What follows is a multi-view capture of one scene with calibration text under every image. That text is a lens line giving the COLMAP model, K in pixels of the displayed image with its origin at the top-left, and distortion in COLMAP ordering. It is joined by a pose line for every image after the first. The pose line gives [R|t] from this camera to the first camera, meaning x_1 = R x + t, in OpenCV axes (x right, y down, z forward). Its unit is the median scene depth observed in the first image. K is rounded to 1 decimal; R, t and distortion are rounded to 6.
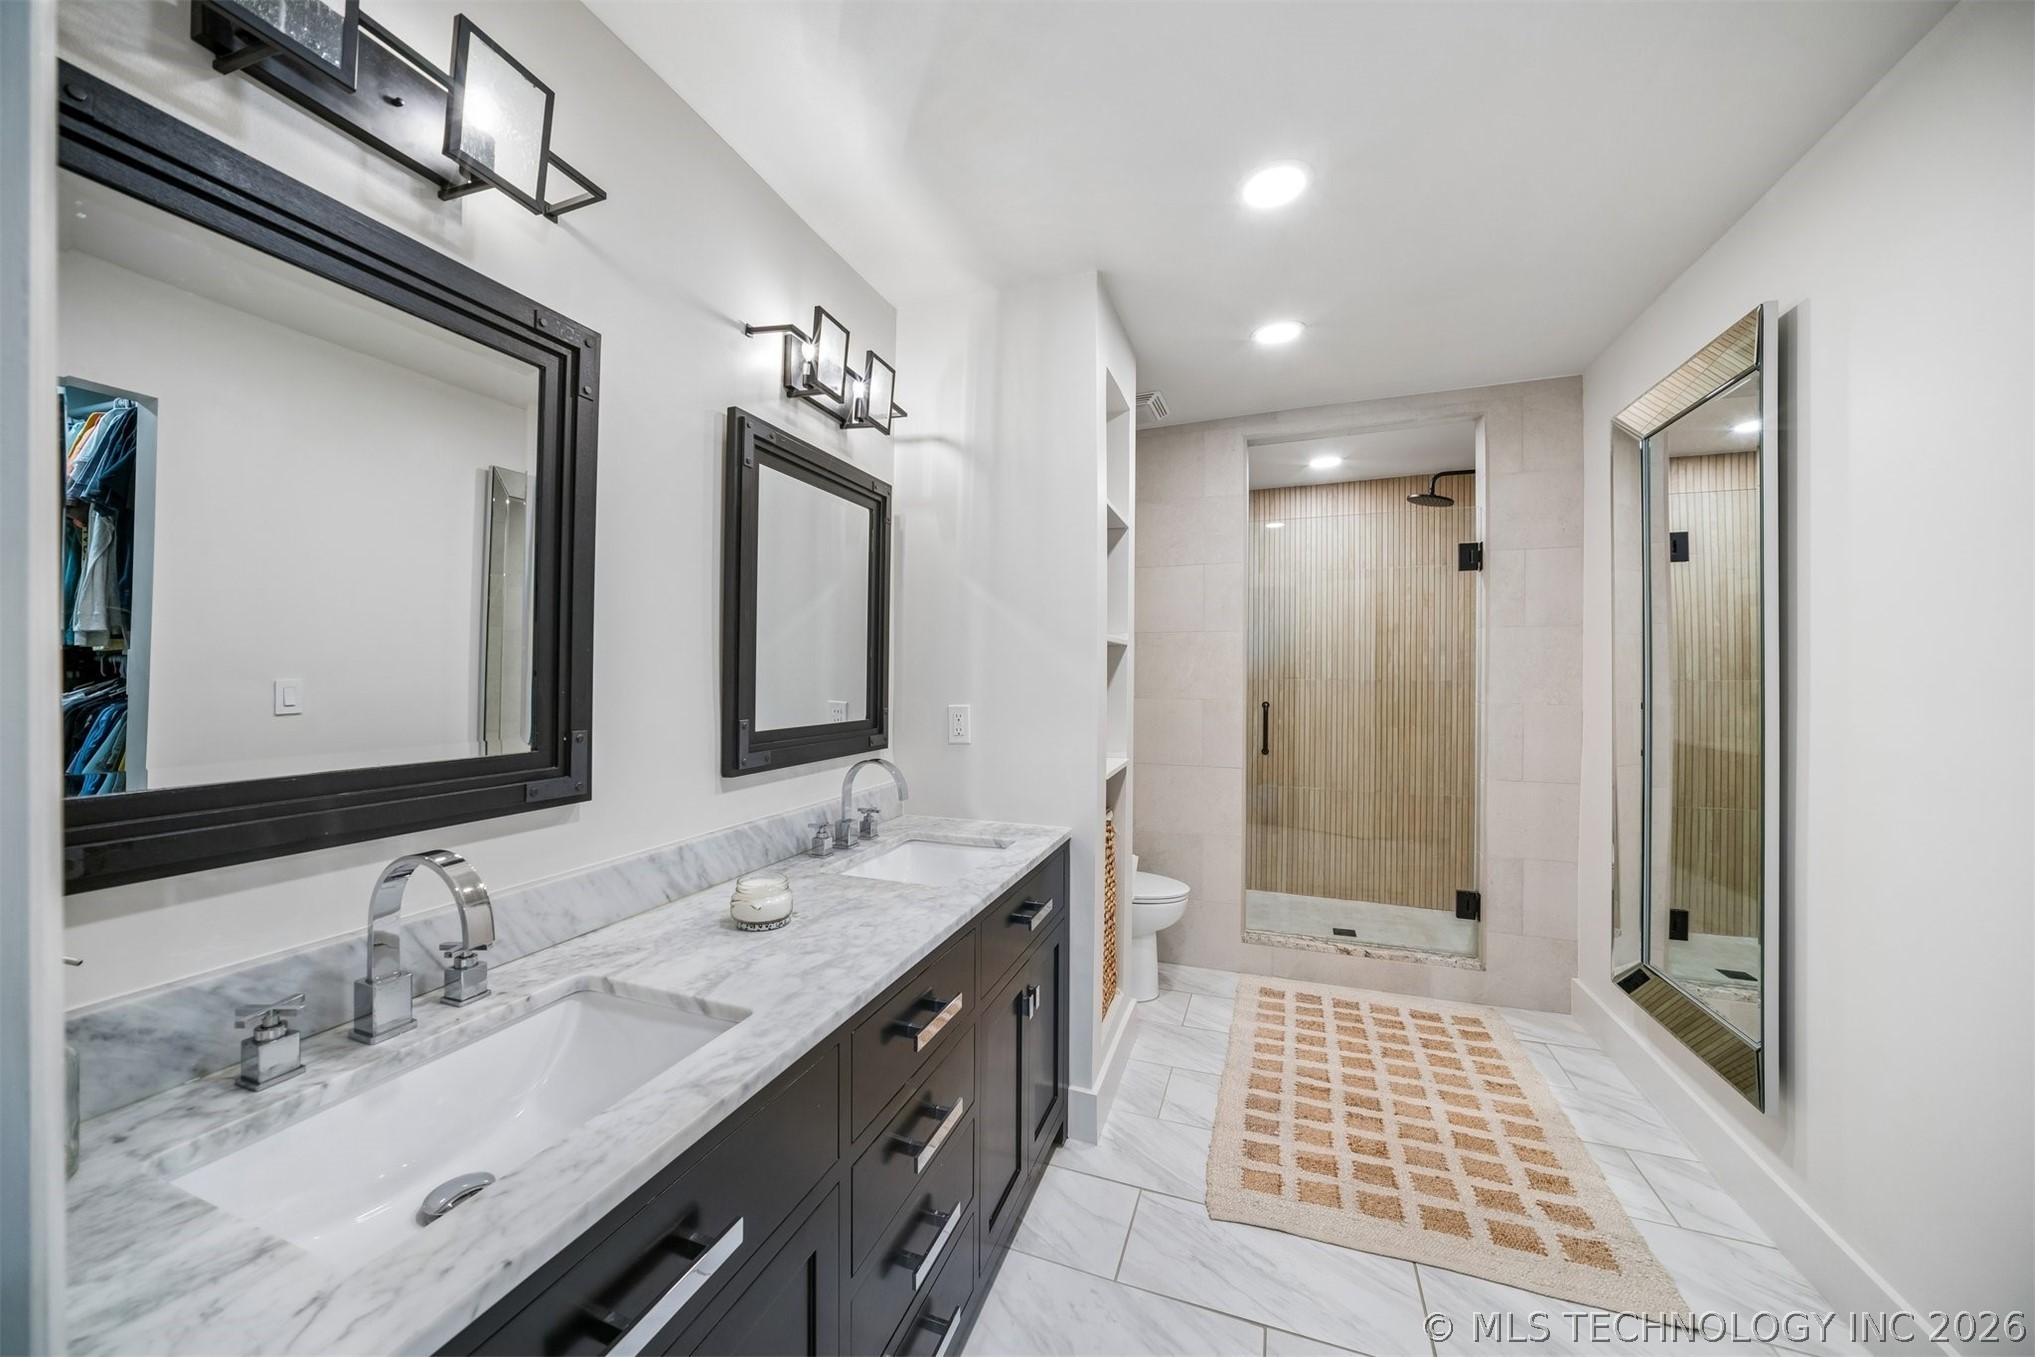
lens RADIAL K [[713.5, 0, 1012.7], [0, 713.5, 667.5], [0, 0, 1]] dist [0.000328, 0.000070]
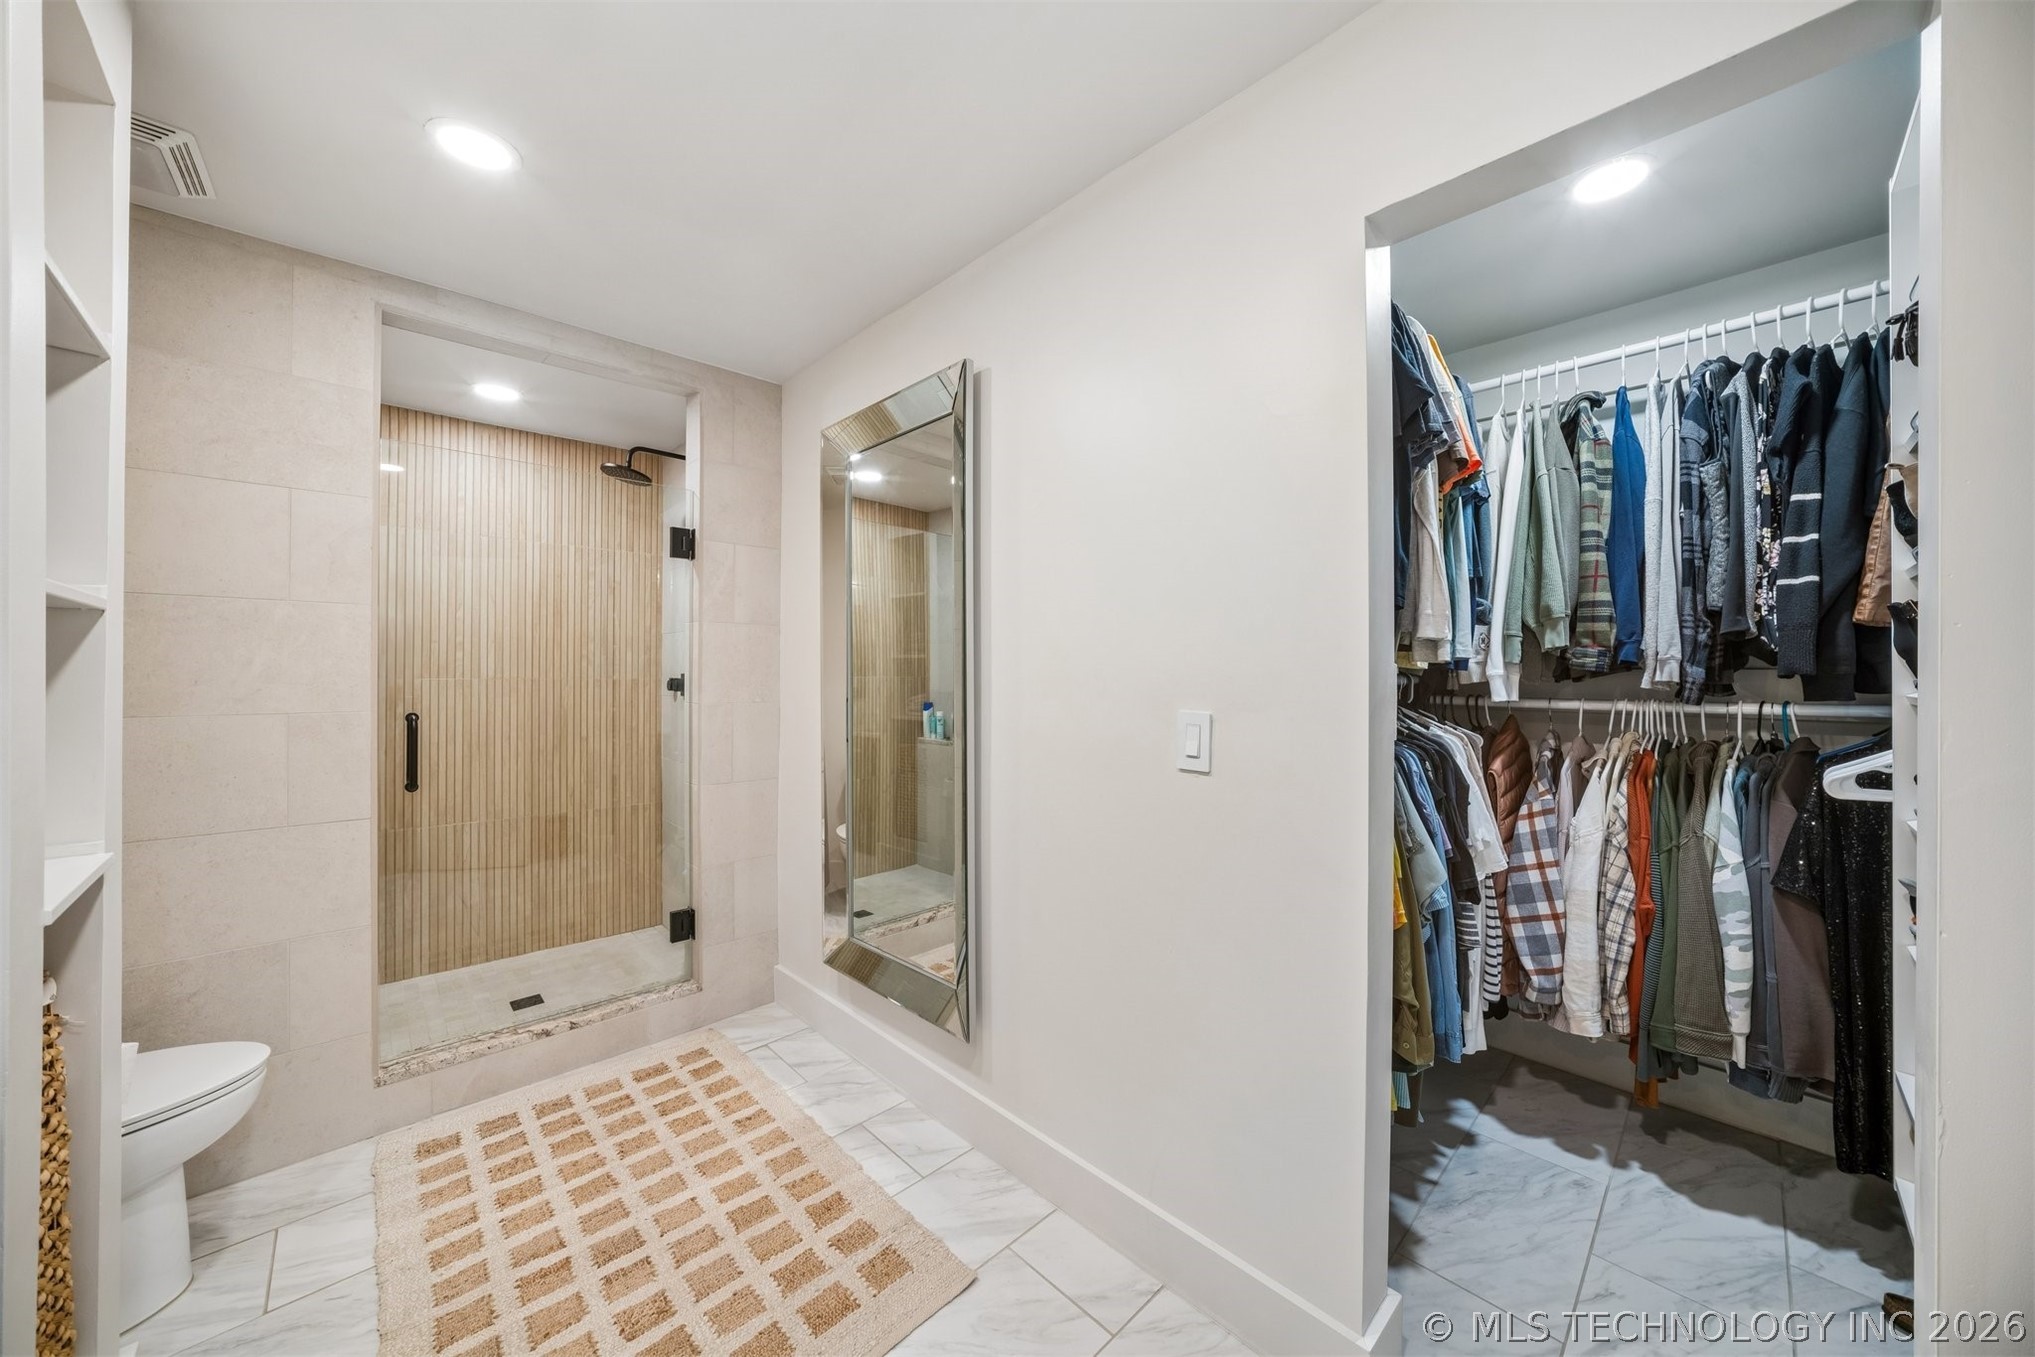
lens RADIAL K [[716.2, 0, 1002.1], [0, 716.2, 673.5], [0, 0, 1]] dist [-0.022503, 0.005566]
pose [[0.453014, -0.000586, 0.891503, 0.014883], [-0.008532, 0.999951, 0.004992, 0.004253], [-0.891463, -0.009868, 0.452986, 0.251241]]
